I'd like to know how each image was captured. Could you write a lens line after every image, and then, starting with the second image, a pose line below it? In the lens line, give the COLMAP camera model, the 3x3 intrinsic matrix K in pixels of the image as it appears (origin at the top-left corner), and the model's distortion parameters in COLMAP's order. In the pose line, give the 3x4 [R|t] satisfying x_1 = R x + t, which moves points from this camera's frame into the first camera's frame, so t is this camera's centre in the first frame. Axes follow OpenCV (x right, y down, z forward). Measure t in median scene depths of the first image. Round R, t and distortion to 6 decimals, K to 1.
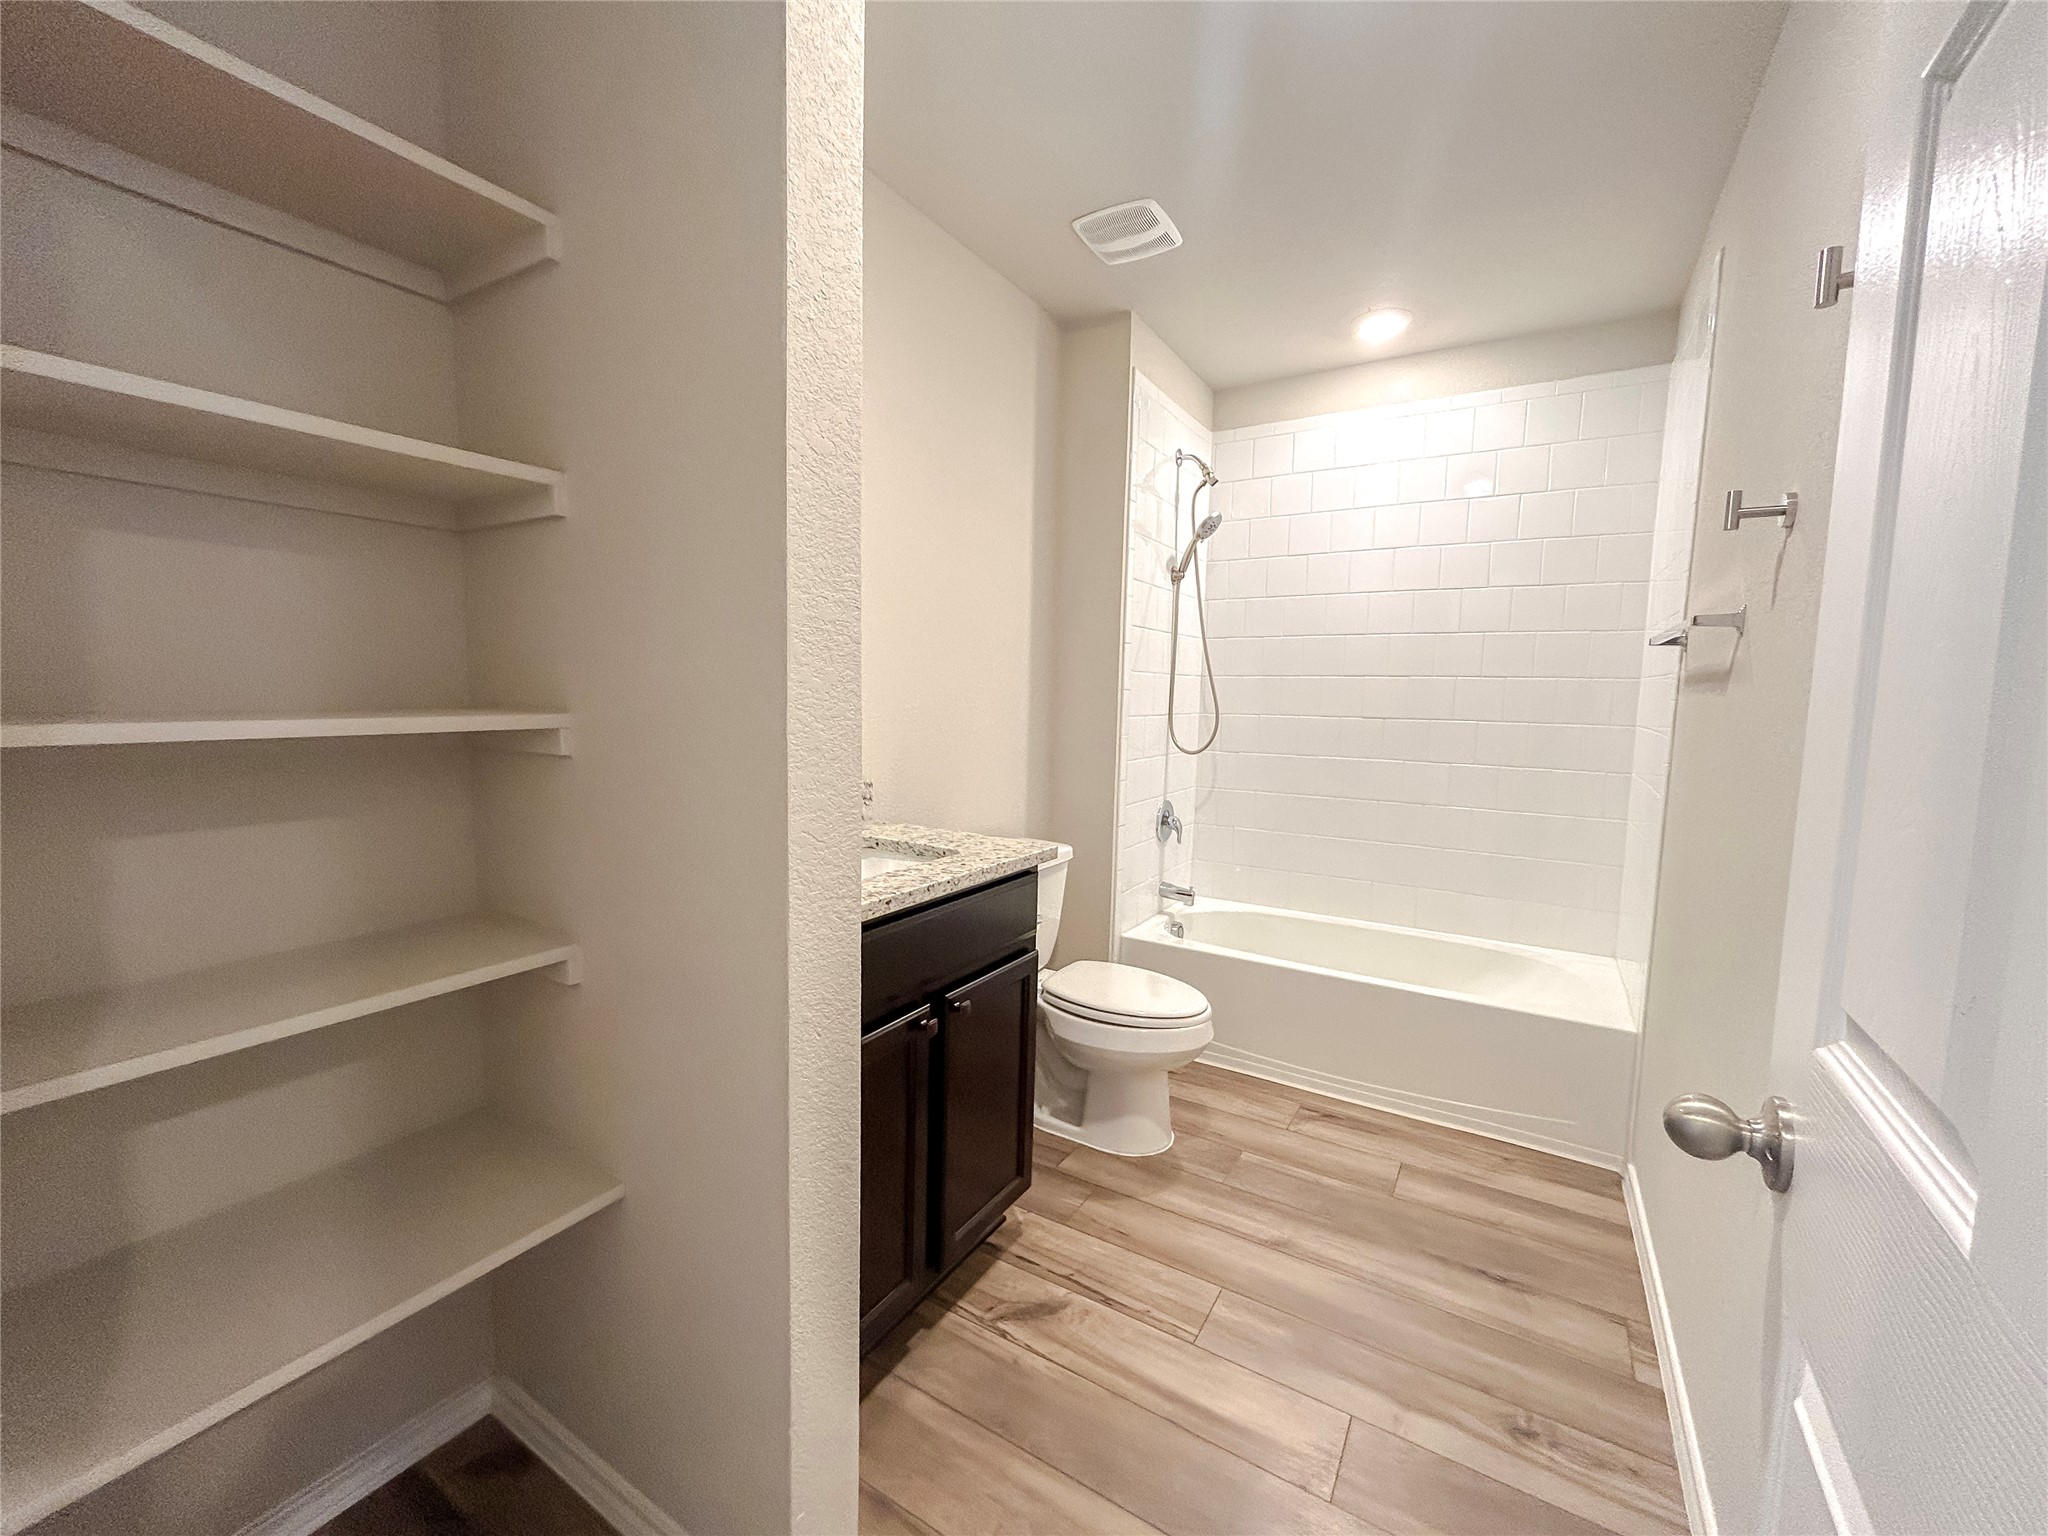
lens RADIAL K [[823.6, 0, 1024.0], [0, 823.6, 768.0], [0, 0, 1]] dist [-0.001161, 0.000299]
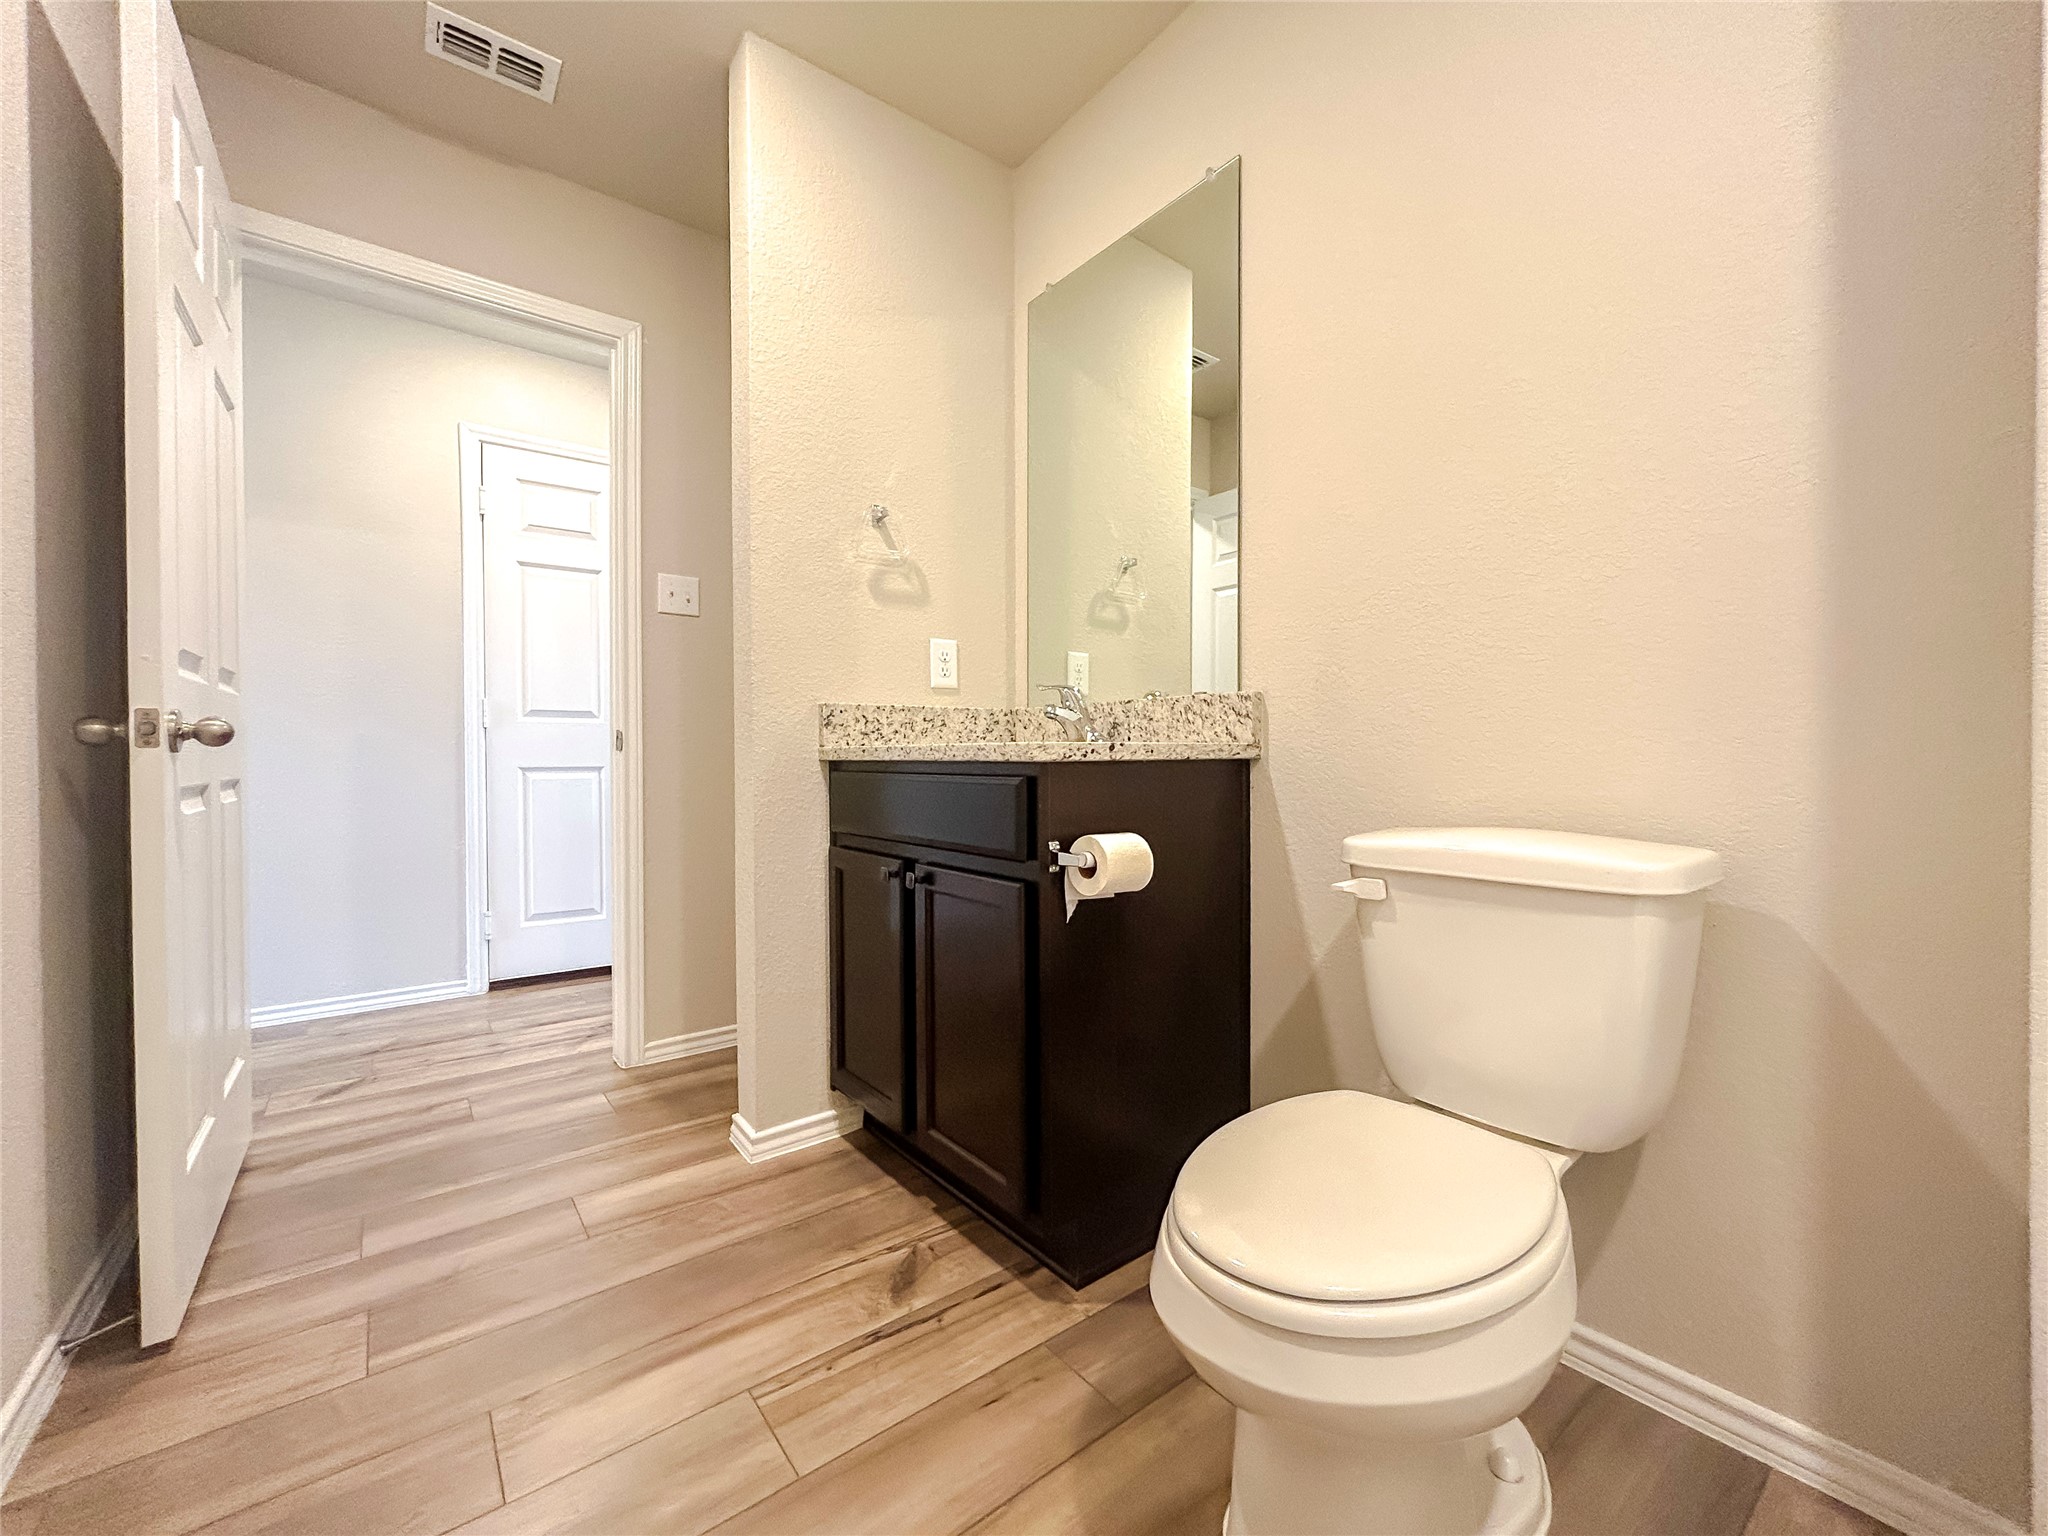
lens RADIAL K [[823.6, 0, 1024.0], [0, 823.6, 768.0], [0, 0, 1]] dist [-0.001161, 0.000299]
pose [[-0.352604, -0.010944, -0.935709, 0.782331], [-0.090754, 0.995618, 0.022555, 0.113322], [0.931361, 0.092872, -0.352052, 1.392096]]
